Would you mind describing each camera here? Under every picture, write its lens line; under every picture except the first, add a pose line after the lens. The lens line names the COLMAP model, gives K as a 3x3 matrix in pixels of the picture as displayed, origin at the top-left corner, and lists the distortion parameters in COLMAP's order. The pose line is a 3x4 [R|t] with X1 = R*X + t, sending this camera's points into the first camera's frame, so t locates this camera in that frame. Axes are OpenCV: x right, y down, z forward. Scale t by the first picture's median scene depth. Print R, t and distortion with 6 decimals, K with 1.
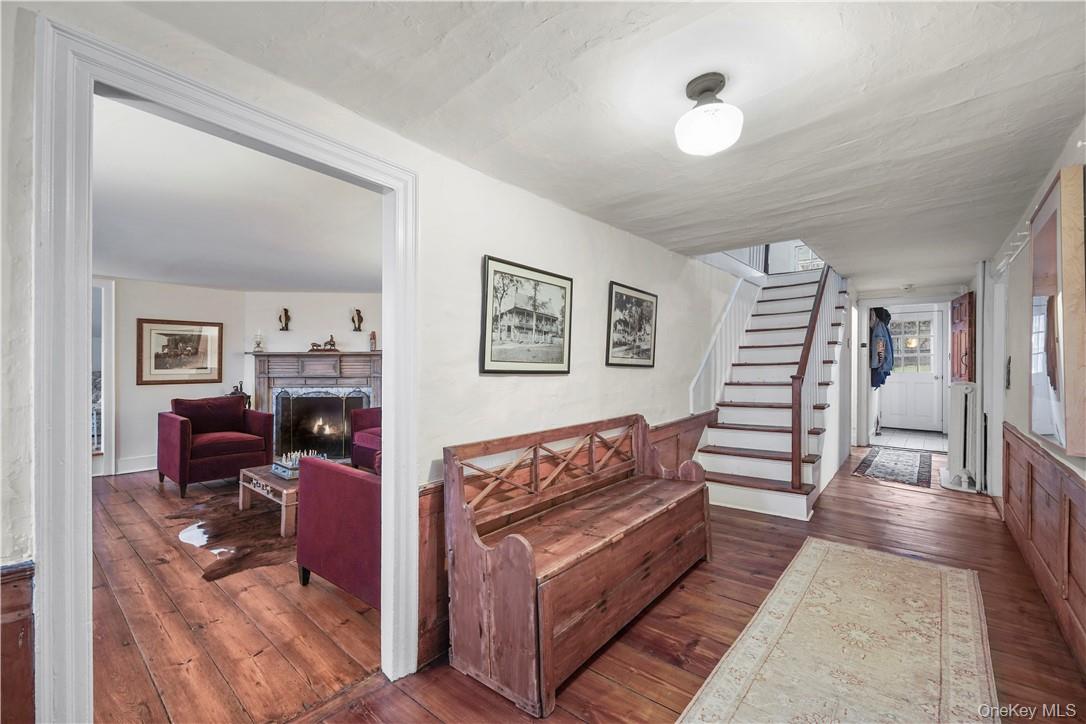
lens RADIAL K [[444.7, 0, 537.4], [0, 444.7, 362.2], [0, 0, 1]] dist [0.000304, -0.000085]
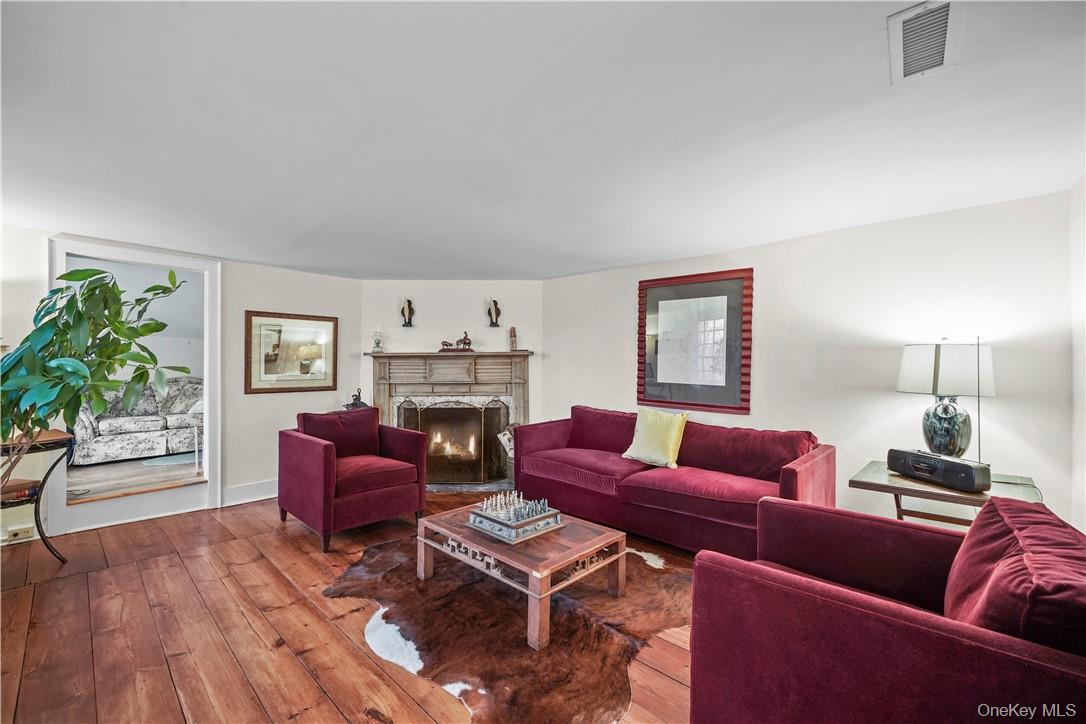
lens RADIAL K [[444.7, 0, 551.5], [0, 444.7, 364.7], [0, 0, 1]] dist [0.000304, -0.000085]
pose [[0.998449, -0.002712, -0.055607, -0.261933], [0.002509, 0.999990, -0.003710, 0.002875], [0.055617, 0.003565, 0.998446, 0.199783]]
